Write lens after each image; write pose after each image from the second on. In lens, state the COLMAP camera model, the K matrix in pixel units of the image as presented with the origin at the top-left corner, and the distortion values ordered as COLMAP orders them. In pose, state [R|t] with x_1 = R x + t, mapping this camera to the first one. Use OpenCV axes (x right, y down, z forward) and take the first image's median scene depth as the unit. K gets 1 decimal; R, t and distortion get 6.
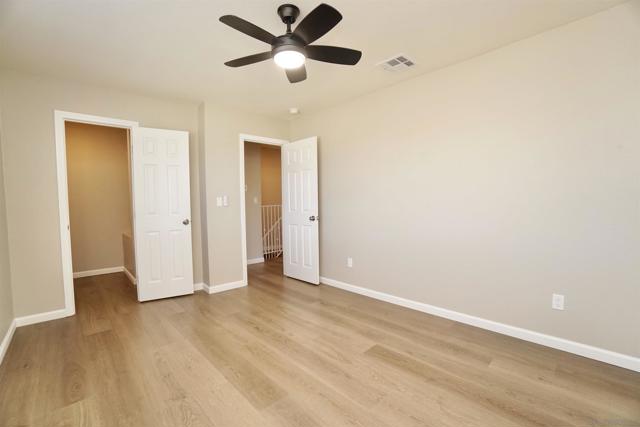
lens RADIAL K [[280.2, 0, 315.4], [0, 280.2, 214.5], [0, 0, 1]] dist [-0.060354, 0.018475]
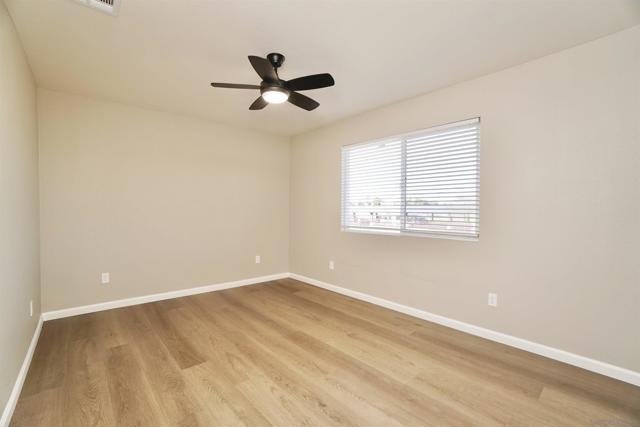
lens RADIAL K [[280.2, 0, 315.4], [0, 280.2, 214.5], [0, 0, 1]] dist [-0.060354, 0.018475]
pose [[-0.999481, 0.009609, 0.030753, -0.266372], [0.011538, 0.997937, 0.063163, -0.101066], [-0.030083, 0.063485, -0.997529, 1.964635]]
